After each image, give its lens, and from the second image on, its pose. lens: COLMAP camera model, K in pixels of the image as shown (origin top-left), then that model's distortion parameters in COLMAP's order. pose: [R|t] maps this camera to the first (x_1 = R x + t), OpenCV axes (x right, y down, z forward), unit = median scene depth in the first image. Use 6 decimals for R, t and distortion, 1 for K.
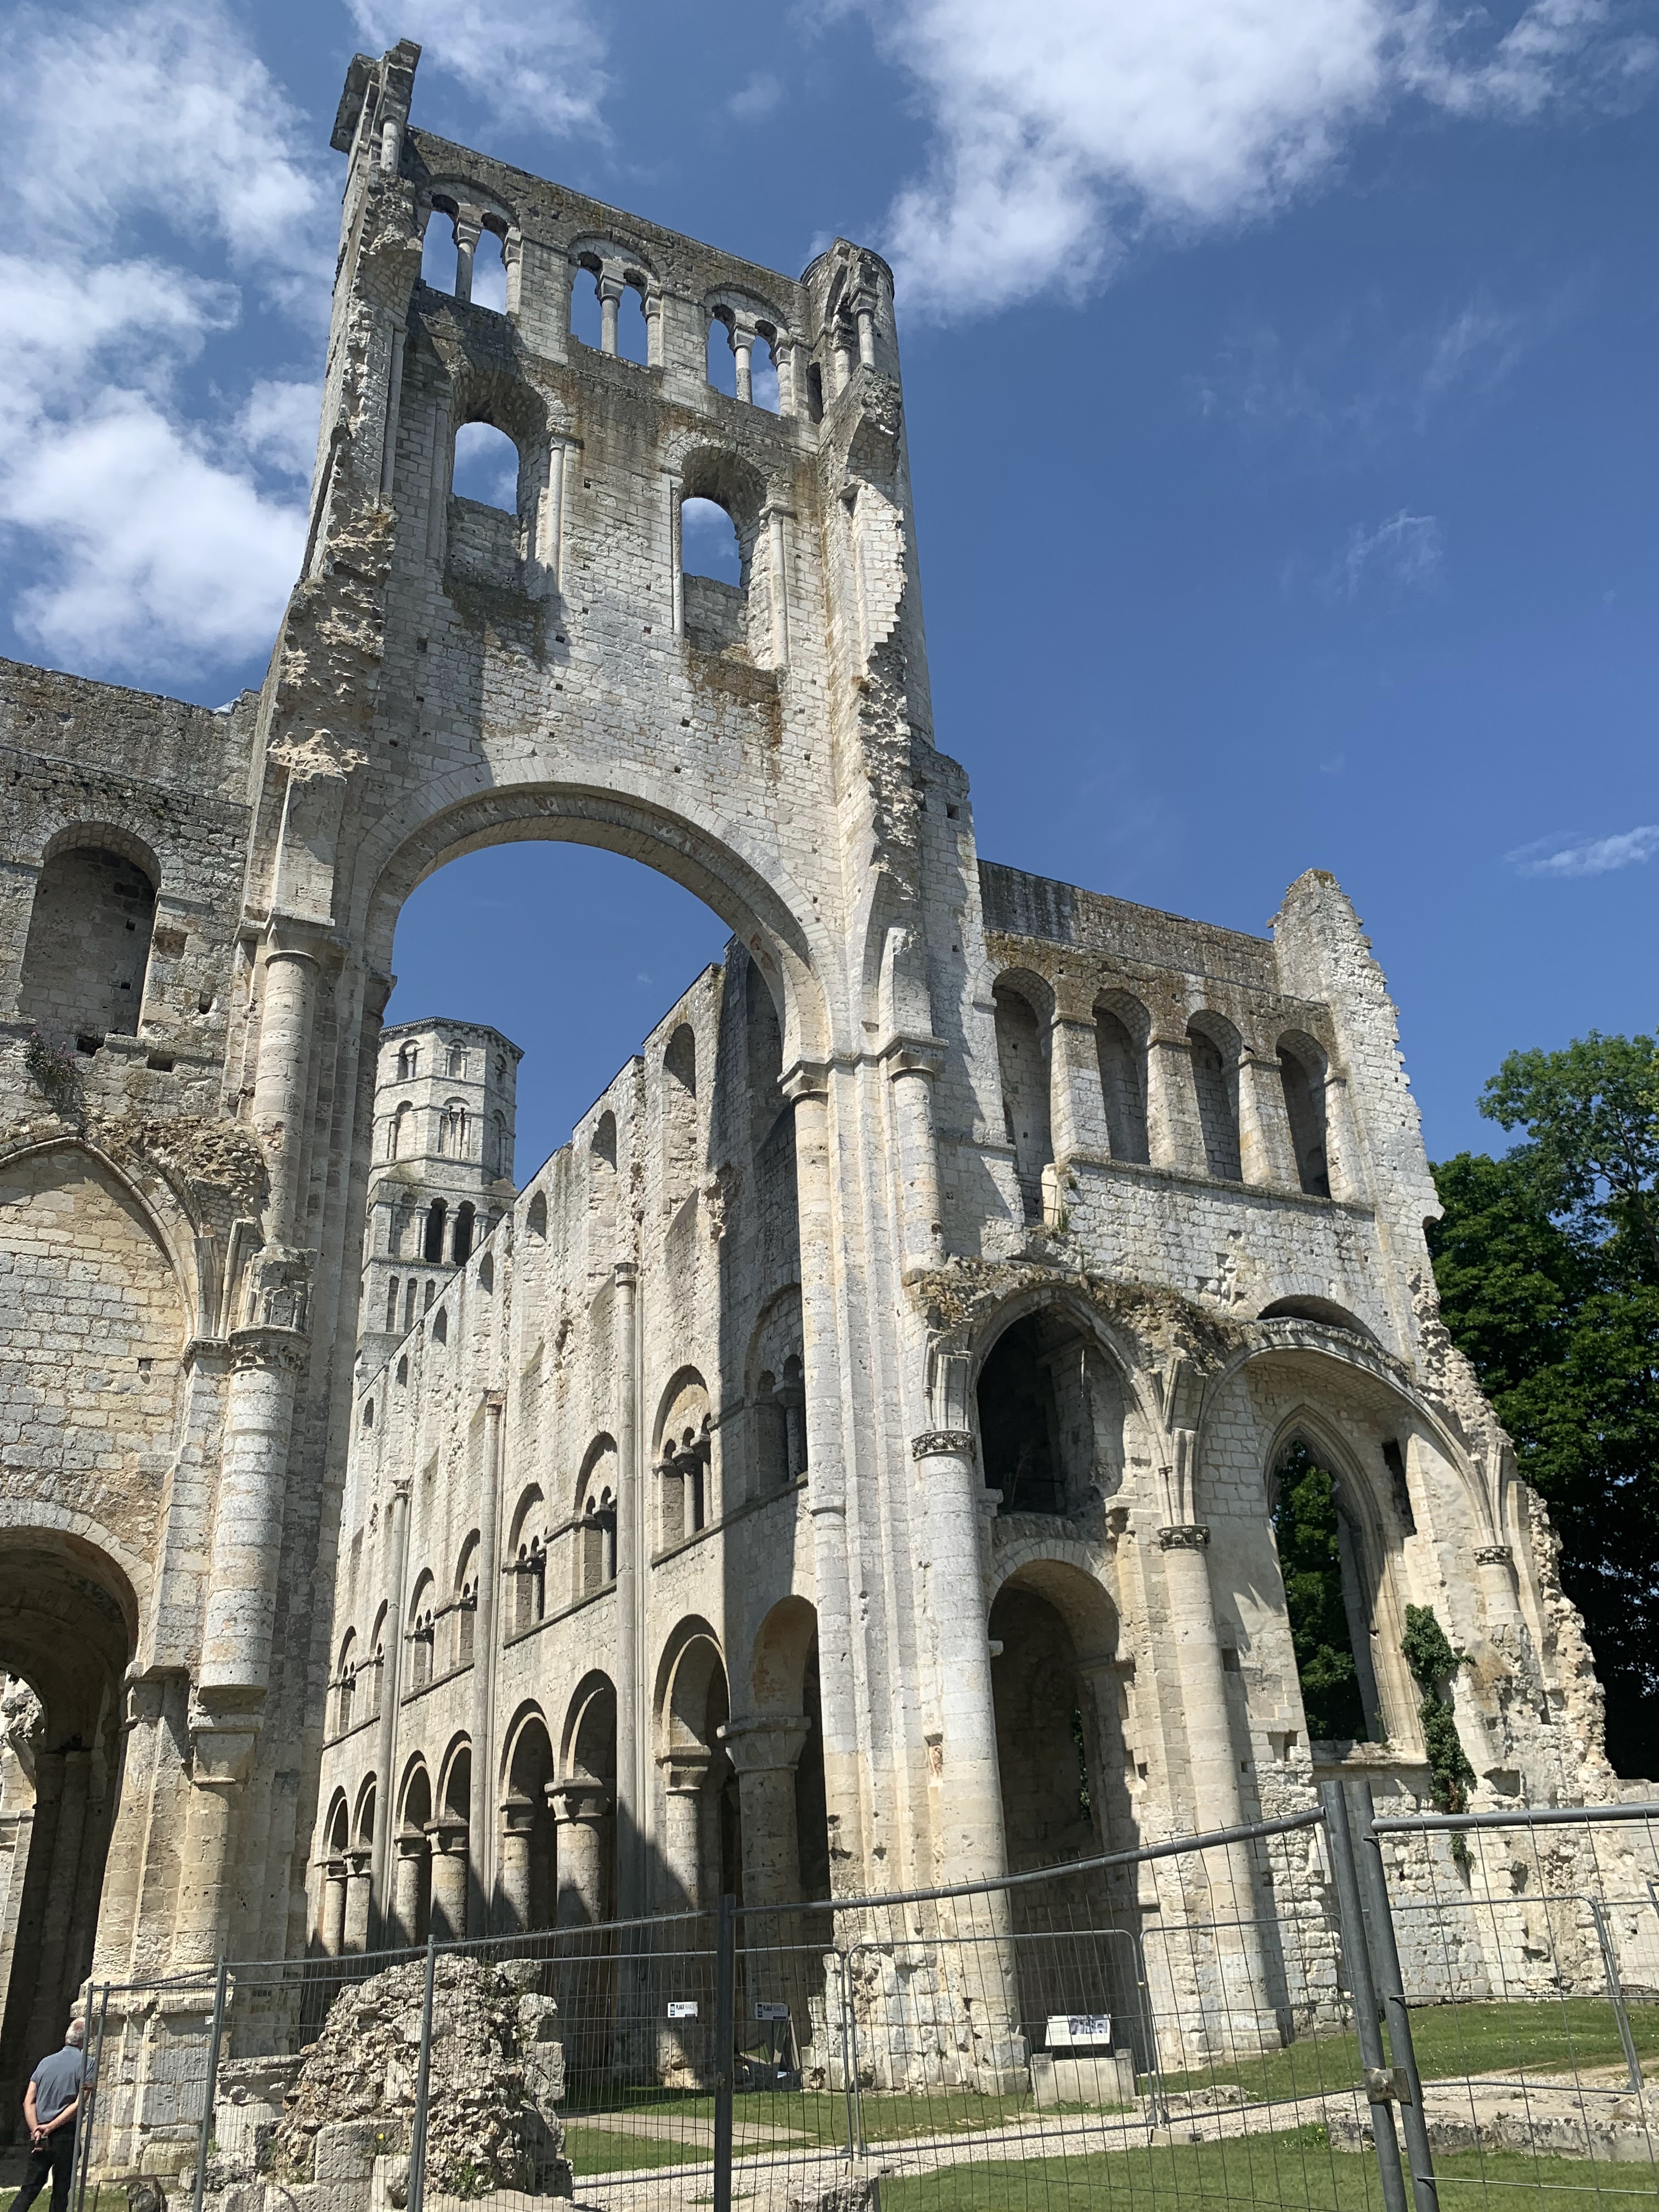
lens RADIAL K [[1676.1, 0, 829.5], [0, 1676.1, 1106.0], [0, 0, 1]] dist [0.135643, -0.334676]
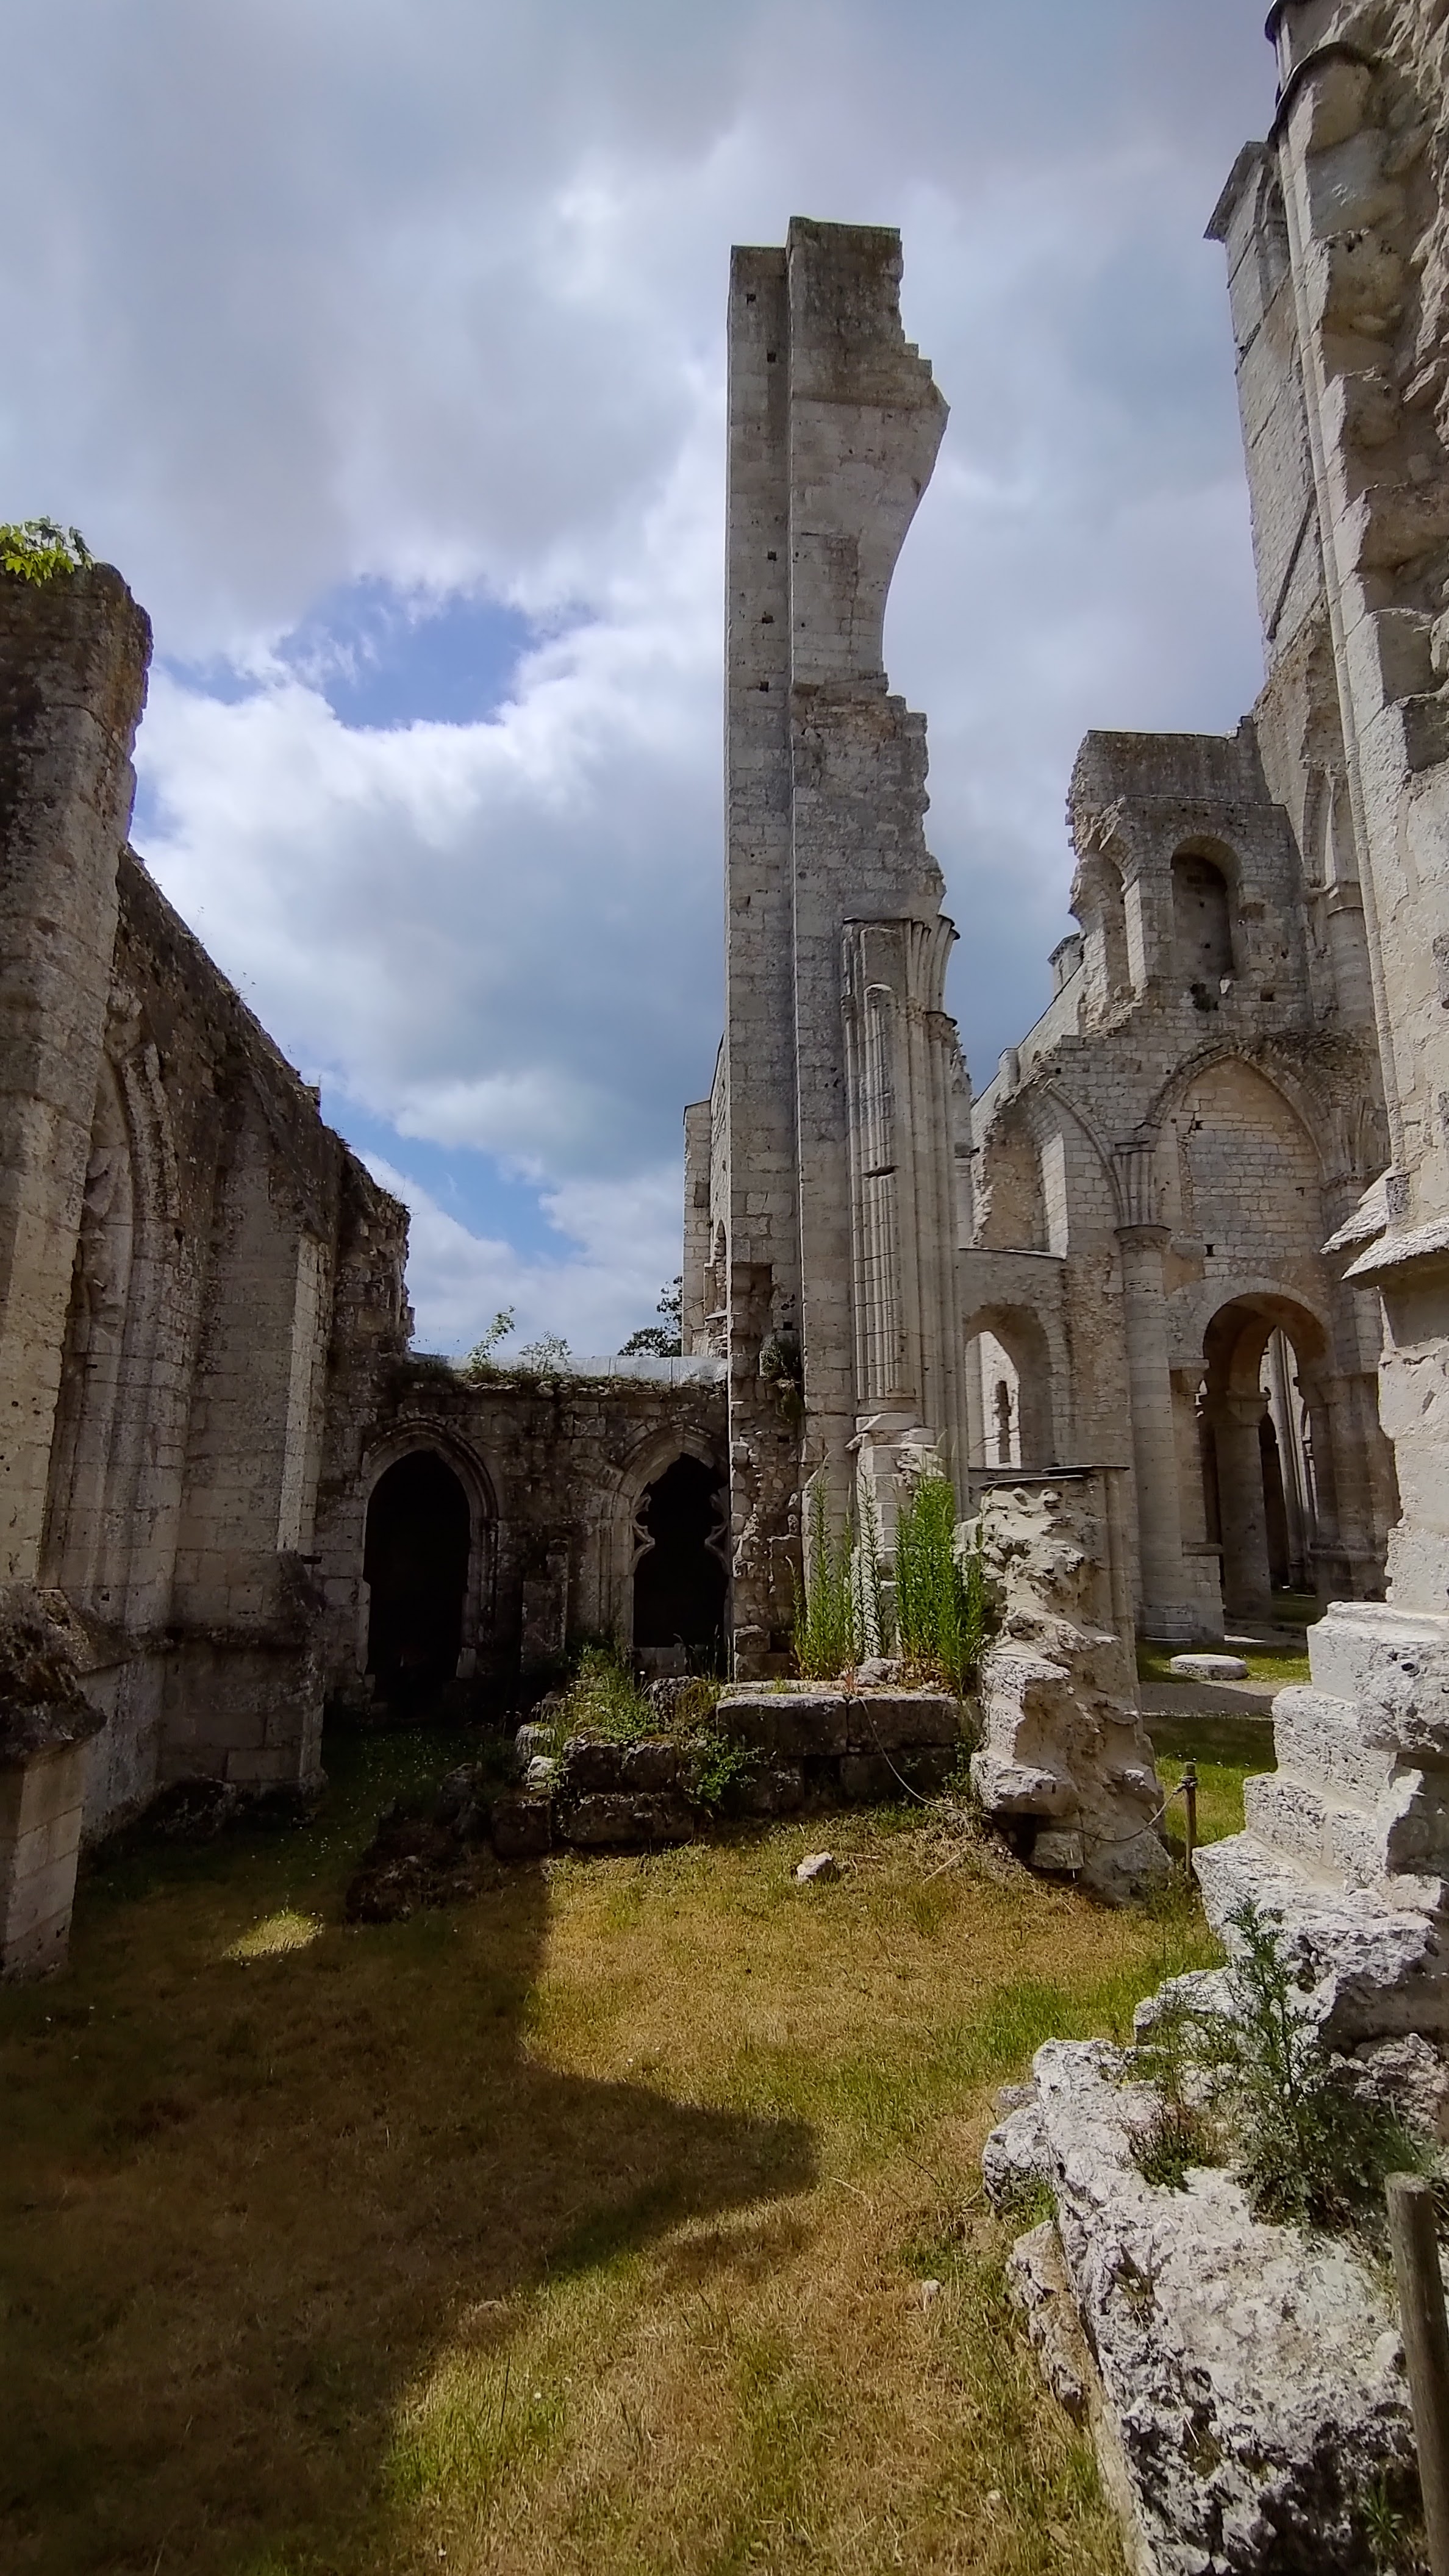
lens RADIAL K [[1134.1, 0, 730.1], [0, 1134.1, 1298.8], [0, 0, 1]] dist [0.001571, -0.000410]
pose [[0.915068, -0.021956, -0.402701, -0.327481], [0.130963, 0.960581, 0.245219, -0.059080], [0.381443, -0.277131, 0.881873, -0.124836]]
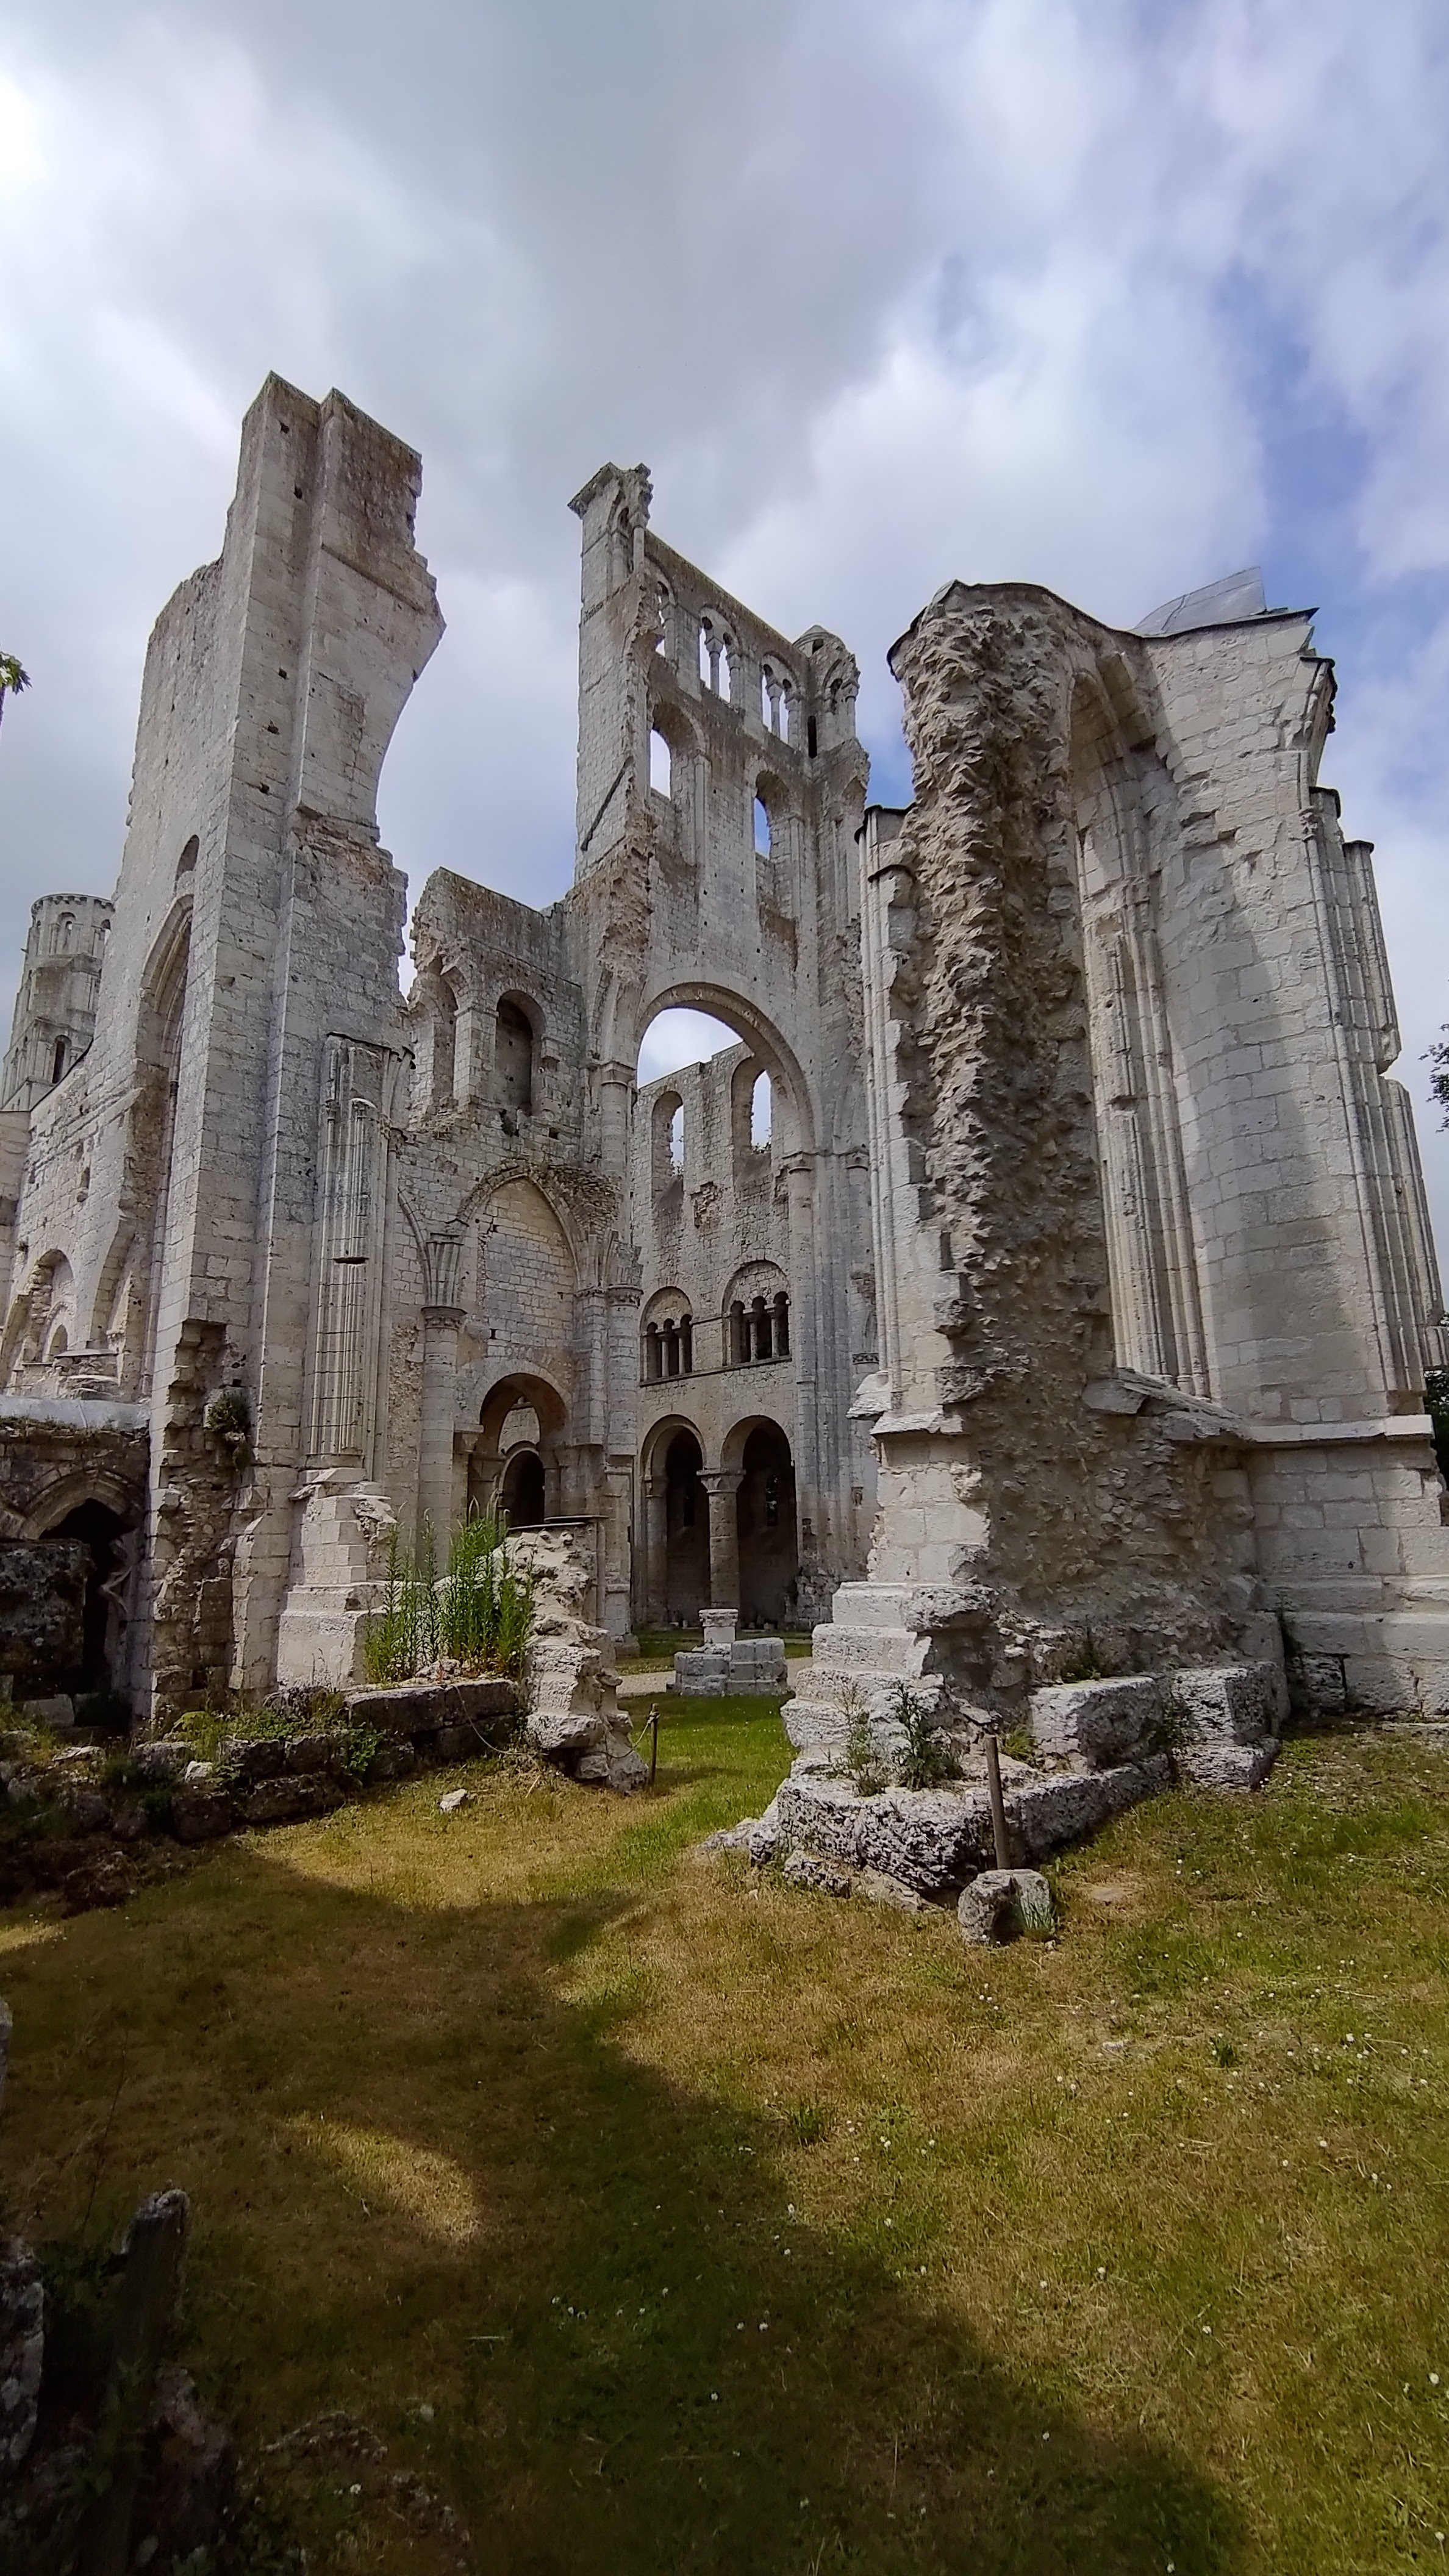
lens RADIAL K [[1139.7, 0, 738.5], [0, 1139.7, 1299.2], [0, 0, 1]] dist [0.001847, 0.000033]
pose [[0.949975, 0.103016, 0.294849, -0.421690], [-0.165092, 0.966999, 0.194058, -0.097786], [-0.265127, -0.233027, 0.935631, -0.221622]]
